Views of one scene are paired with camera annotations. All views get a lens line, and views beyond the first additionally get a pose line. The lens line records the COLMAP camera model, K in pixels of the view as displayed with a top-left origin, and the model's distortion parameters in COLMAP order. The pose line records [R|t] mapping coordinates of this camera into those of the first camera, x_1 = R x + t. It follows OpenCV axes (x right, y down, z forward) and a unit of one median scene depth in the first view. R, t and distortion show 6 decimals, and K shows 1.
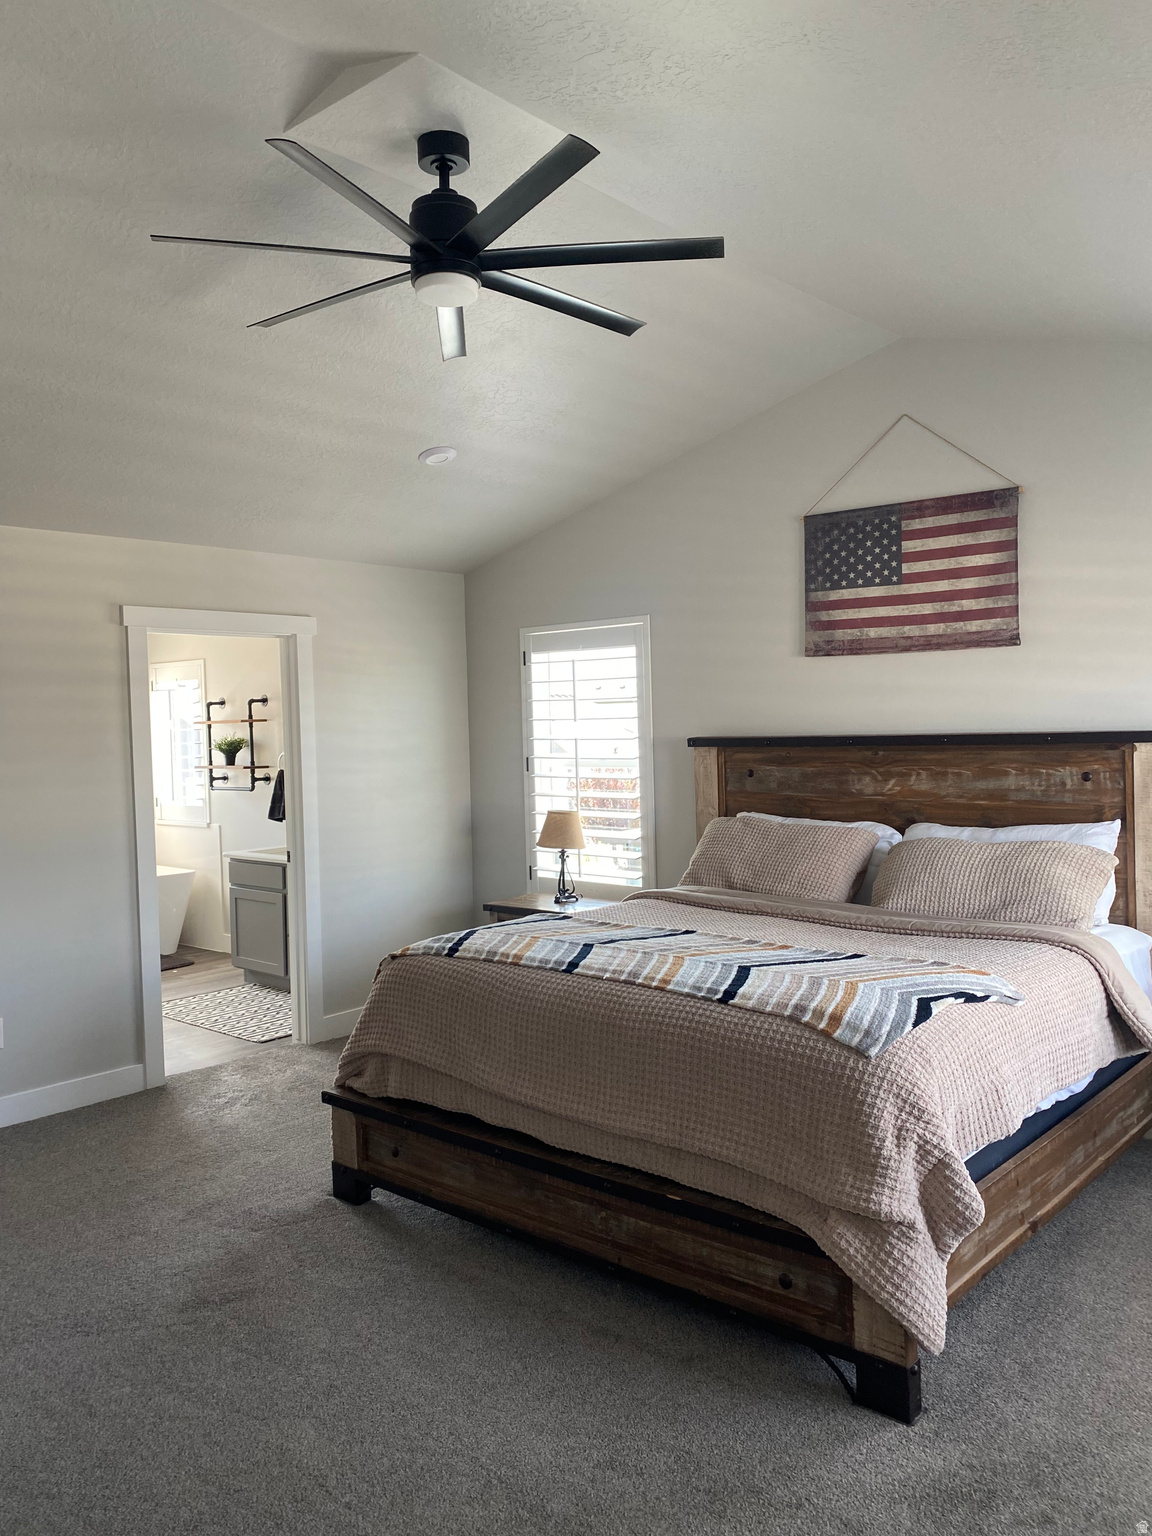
lens RADIAL K [[1166.7, 0, 590.0], [0, 1166.7, 764.3], [0, 0, 1]] dist [0.048339, -0.085670]
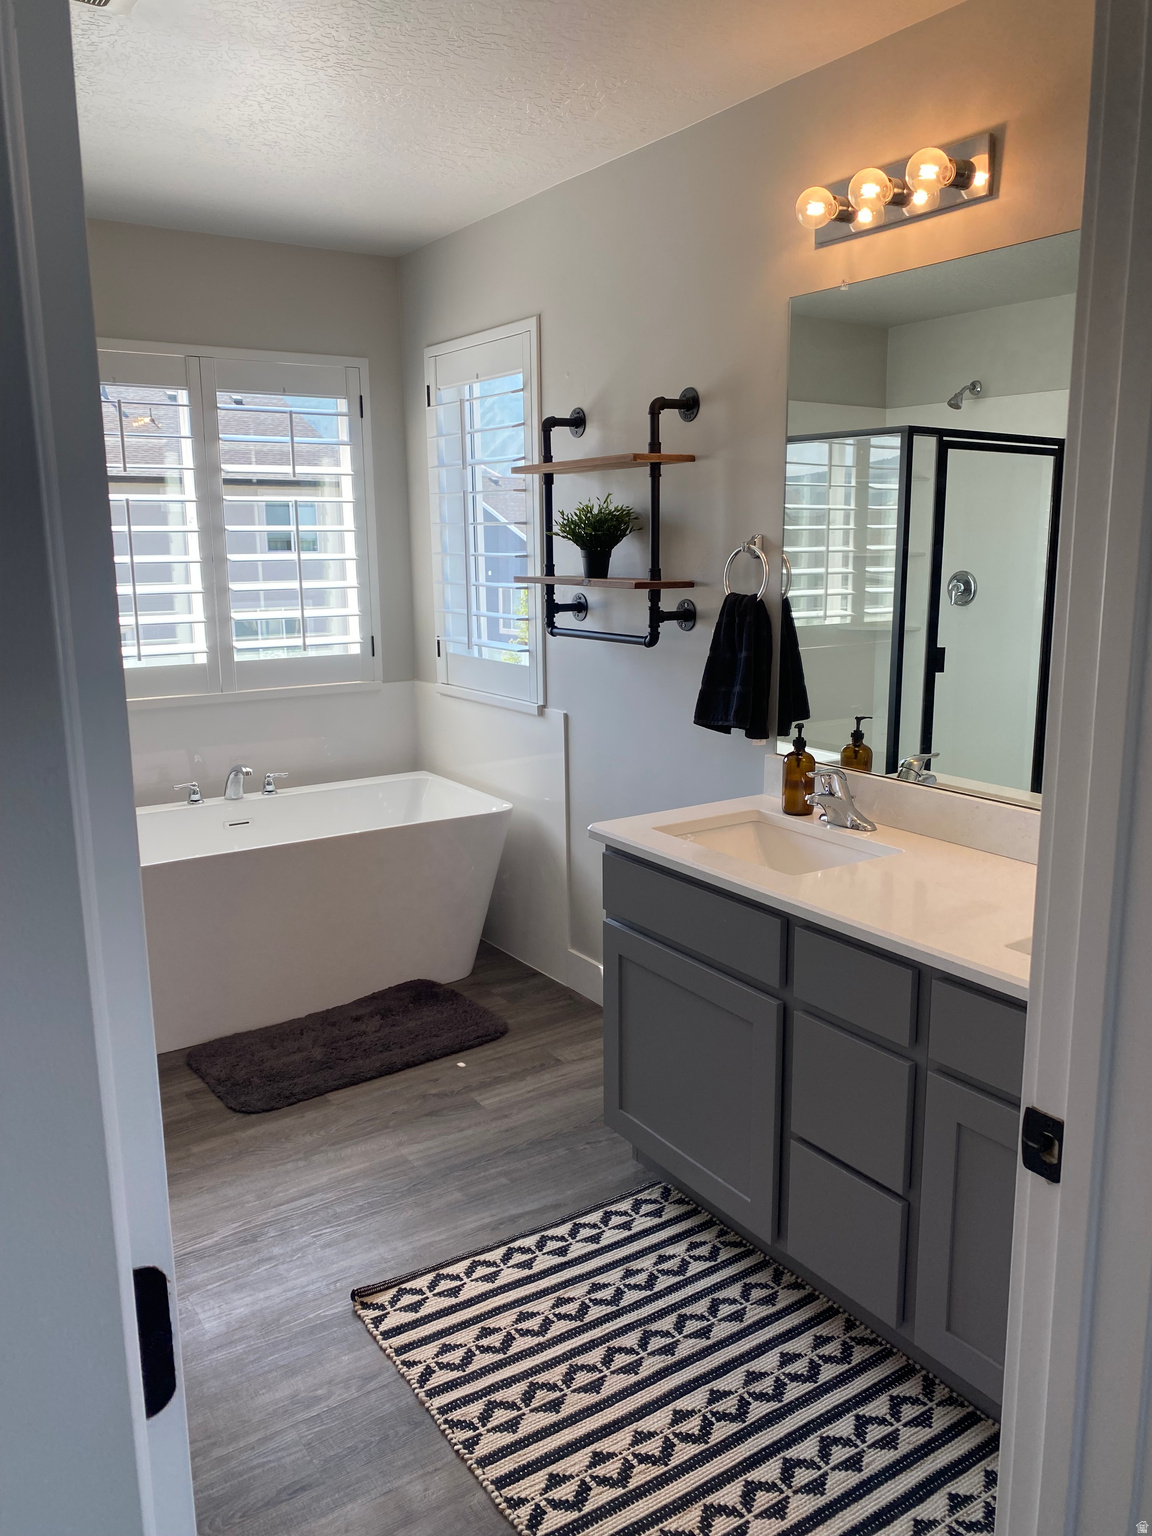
lens RADIAL K [[1166.7, 0, 584.0], [0, 1166.7, 766.0], [0, 0, 1]] dist [0.048339, -0.085670]
pose [[0.965638, 0.063053, -0.252127, -0.205262], [-0.019715, 0.985100, 0.170850, -0.003837], [0.259143, -0.160009, 0.952493, 0.603586]]
